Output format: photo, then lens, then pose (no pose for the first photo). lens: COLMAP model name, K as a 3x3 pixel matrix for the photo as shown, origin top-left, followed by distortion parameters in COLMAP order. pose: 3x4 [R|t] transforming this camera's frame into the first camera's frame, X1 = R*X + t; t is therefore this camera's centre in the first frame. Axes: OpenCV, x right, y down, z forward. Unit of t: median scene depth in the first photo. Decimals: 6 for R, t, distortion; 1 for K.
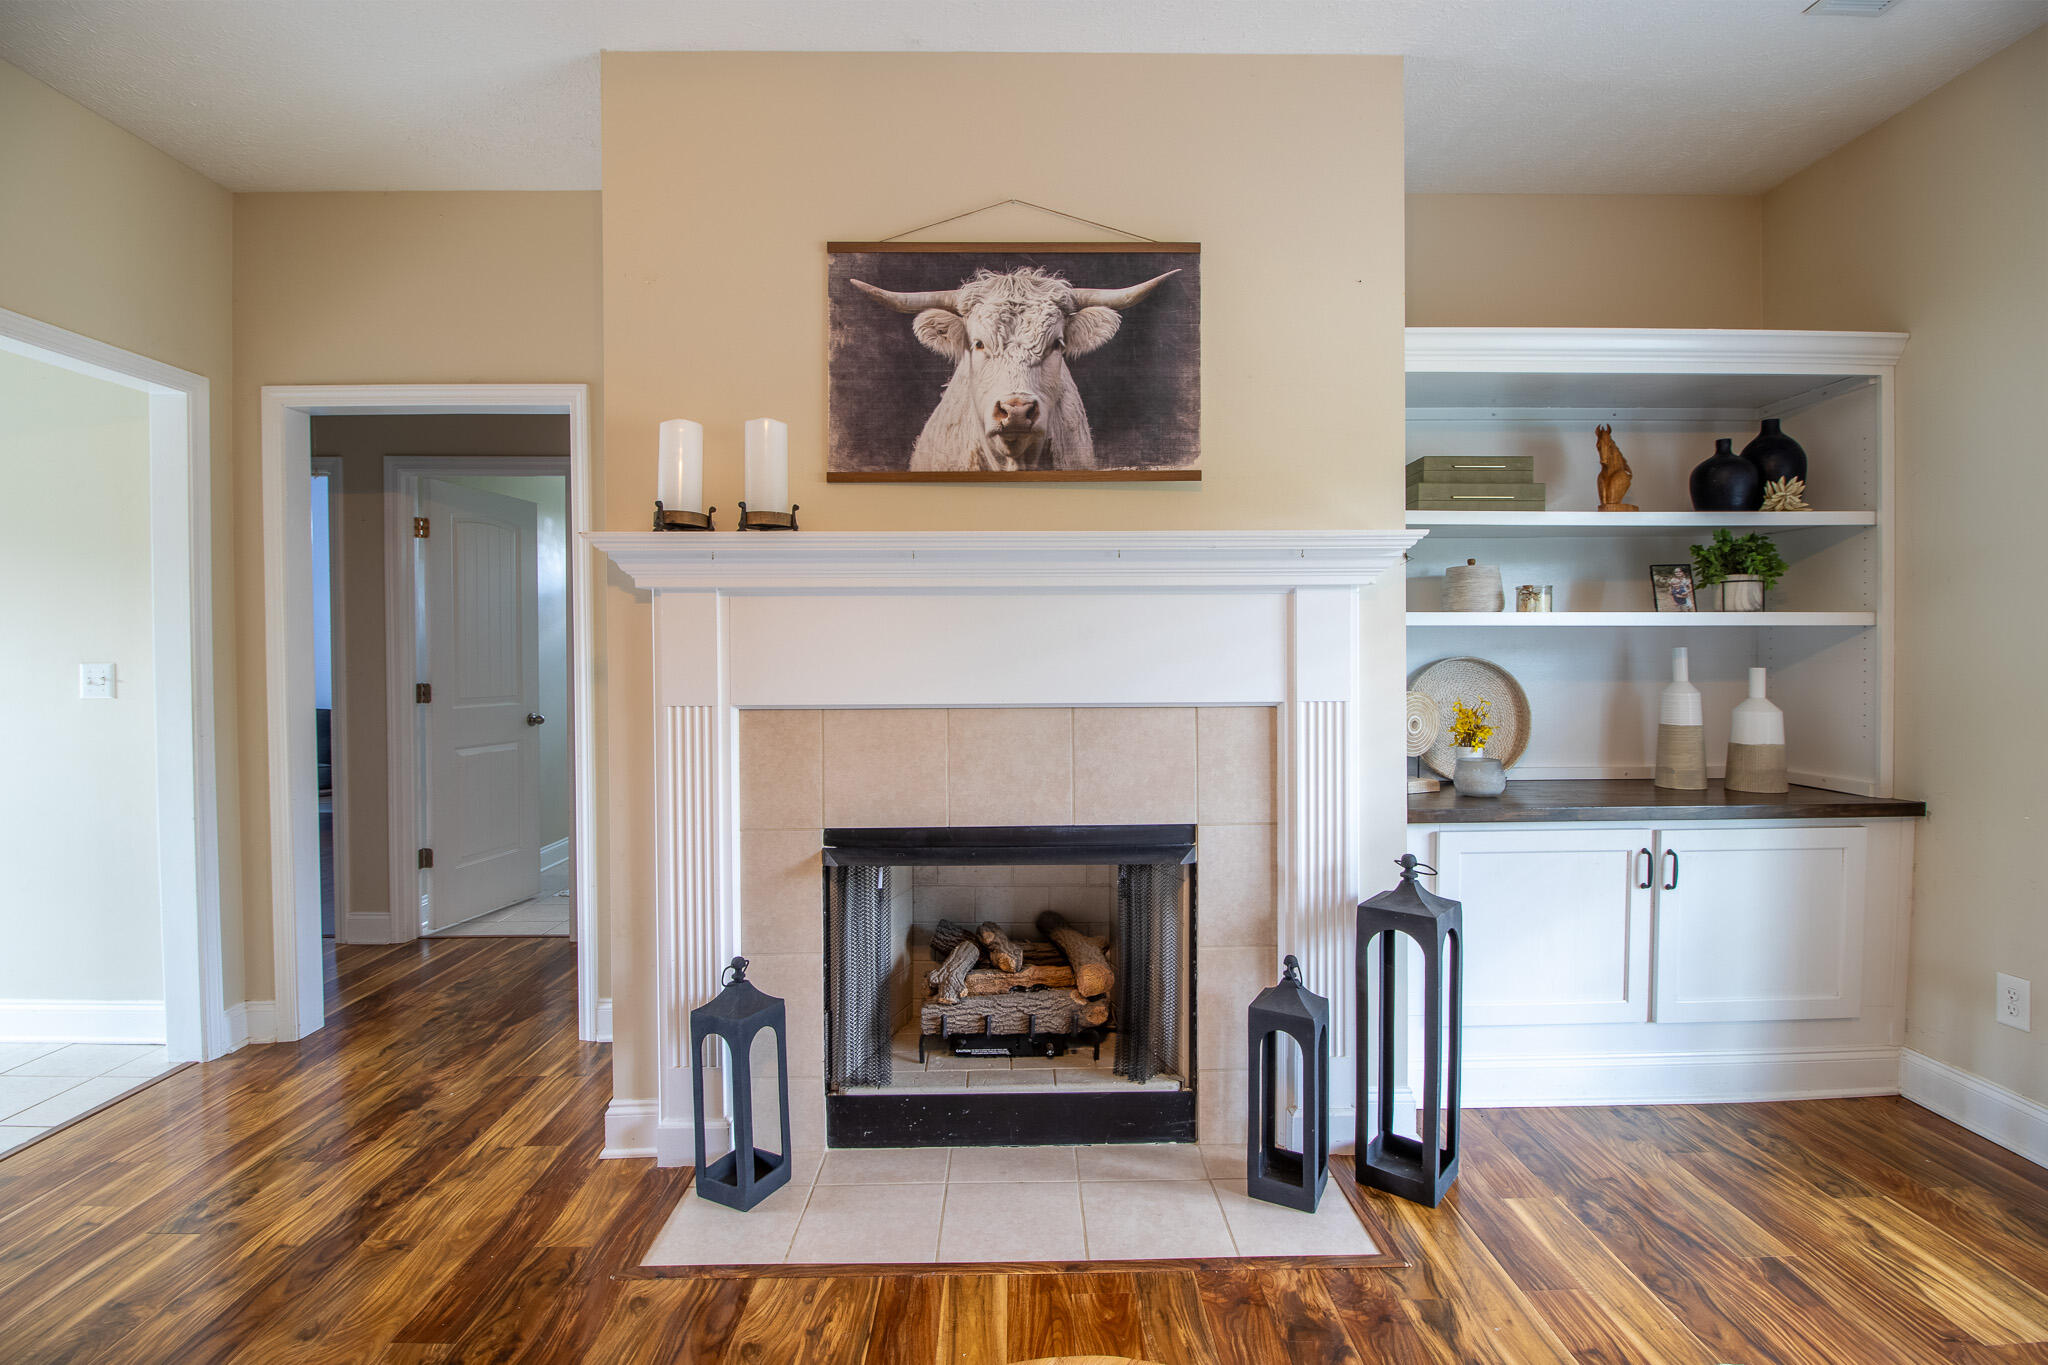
lens RADIAL K [[949.3, 0, 1030.0], [0, 949.3, 671.0], [0, 0, 1]] dist [0.001781, -0.014342]
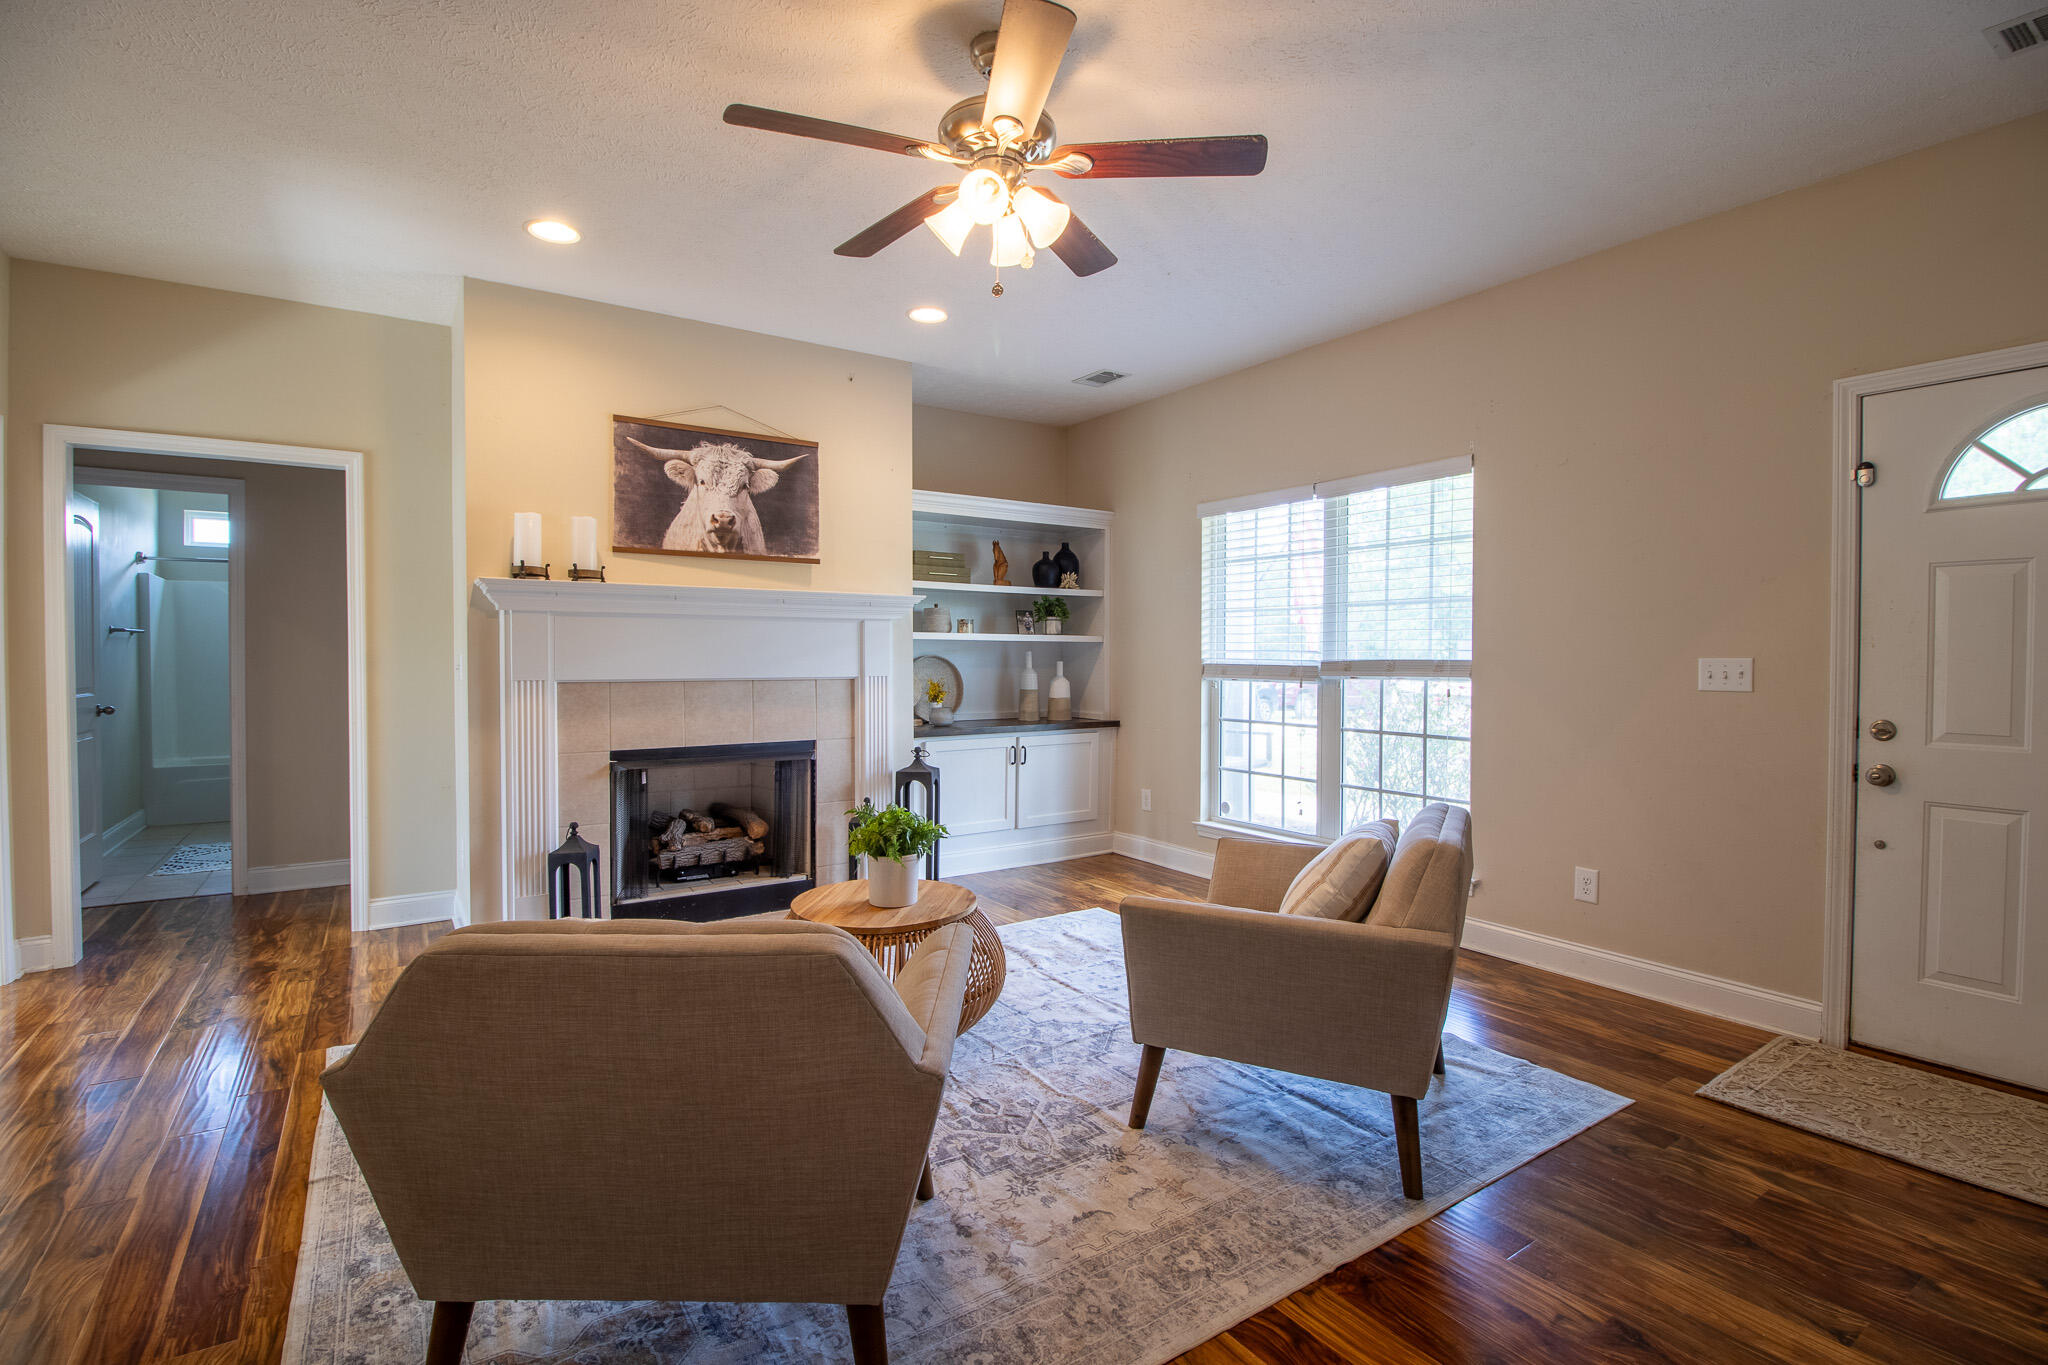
lens RADIAL K [[949.3, 0, 1030.0], [0, 949.3, 671.0], [0, 0, 1]] dist [0.001781, -0.014342]
pose [[0.837907, -0.001652, 0.545810, -0.517113], [0.002537, 0.999996, -0.000868, 0.022932], [-0.545807, 0.002112, 0.837908, -0.866130]]
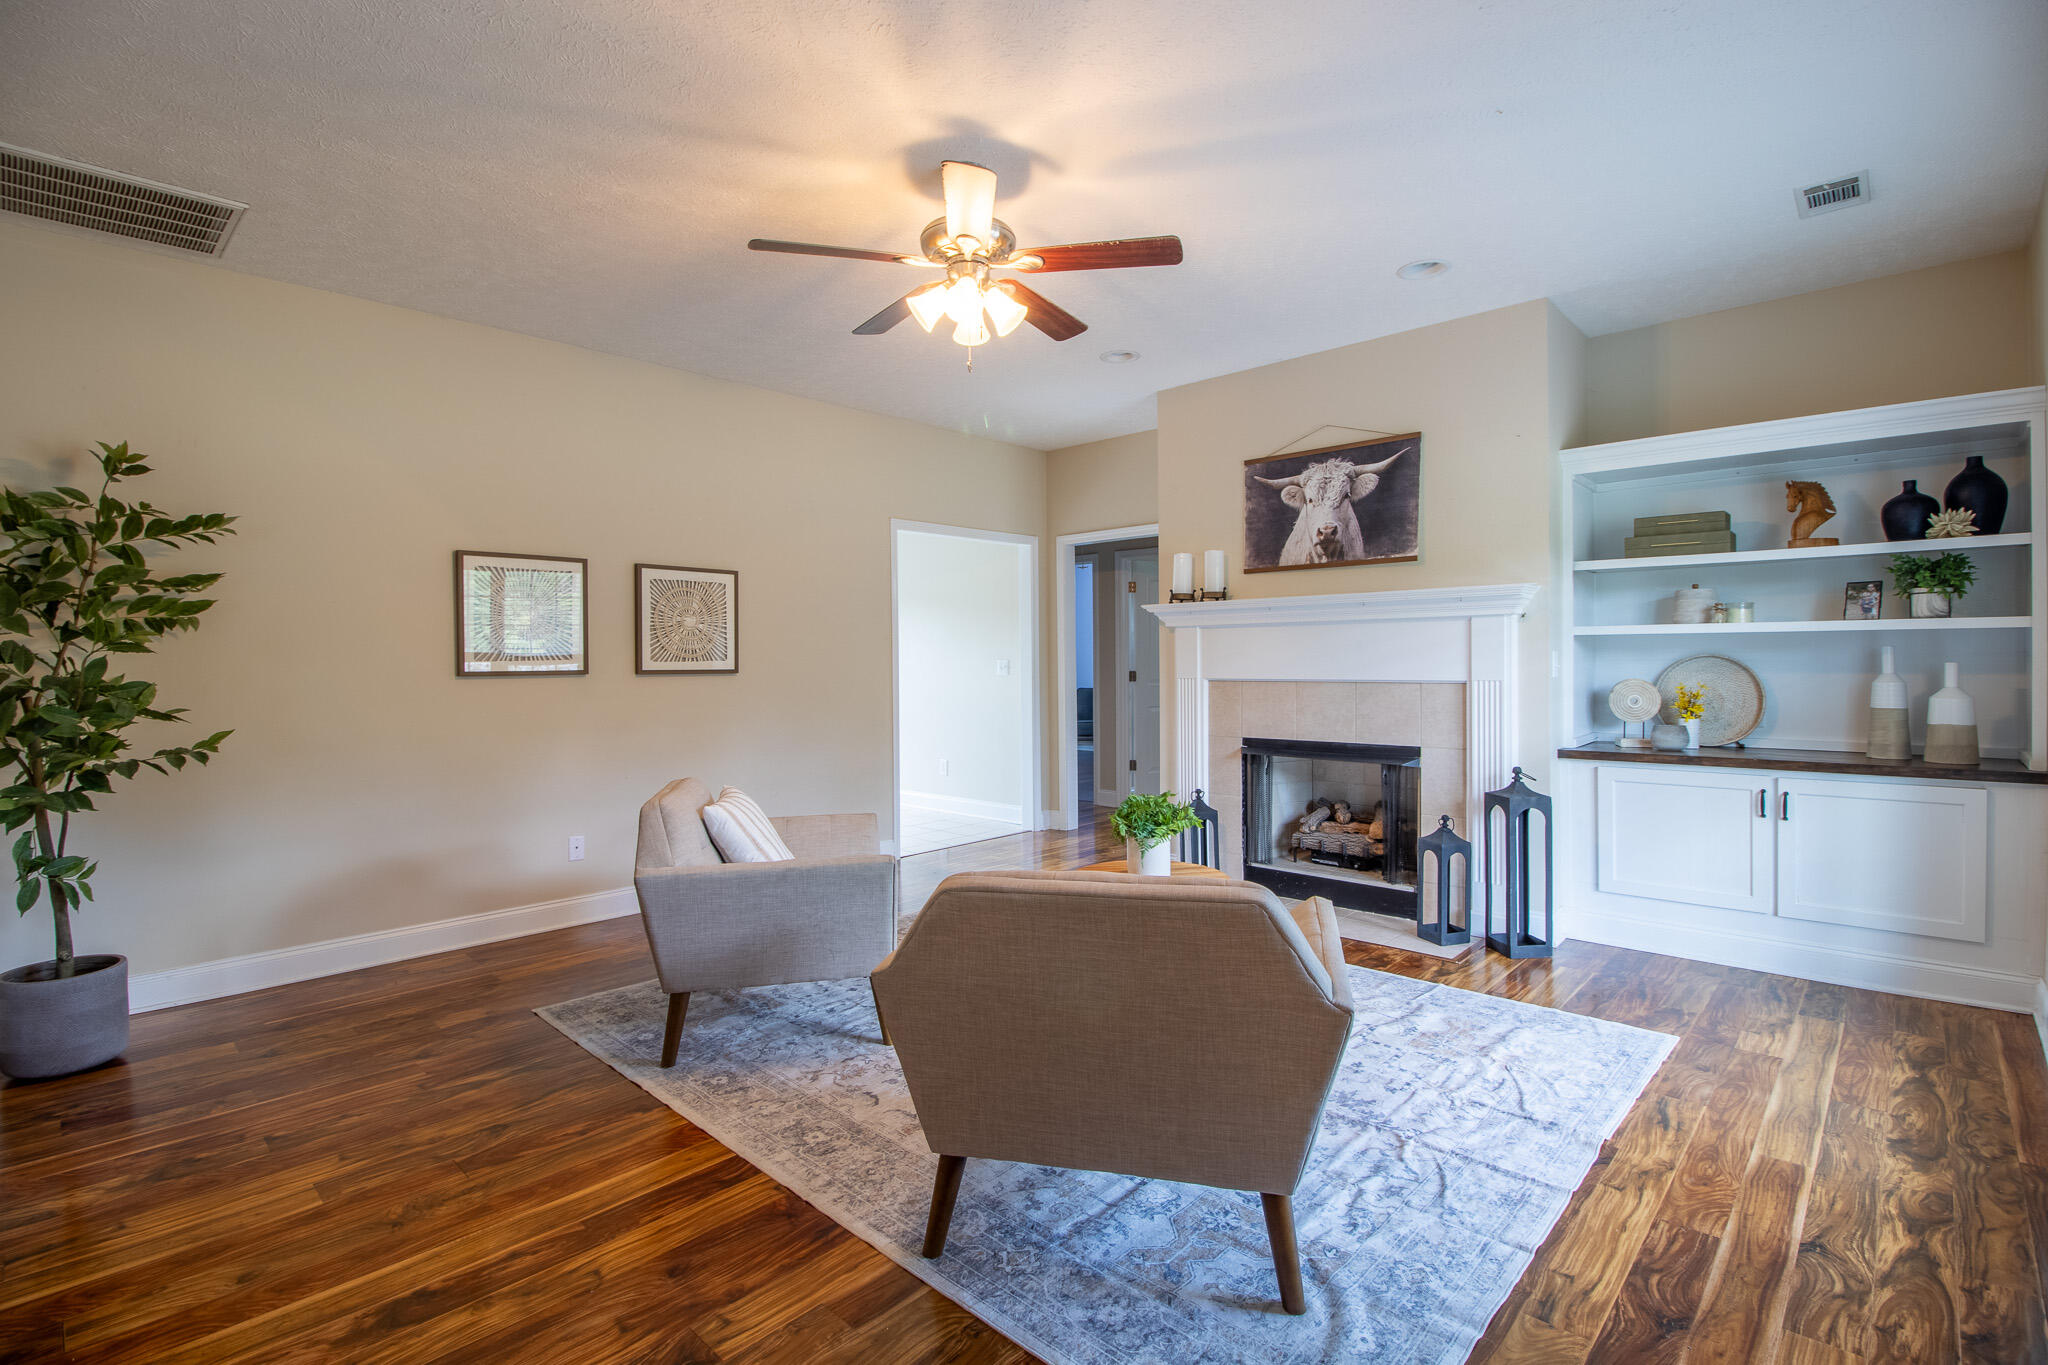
lens RADIAL K [[949.3, 0, 1030.0], [0, 949.3, 671.0], [0, 0, 1]] dist [0.001781, -0.014342]
pose [[0.716051, 0.007630, -0.698007, 0.914766], [-0.006522, 0.999970, 0.004240, 0.011912], [0.698018, 0.001517, 0.716079, -0.840954]]
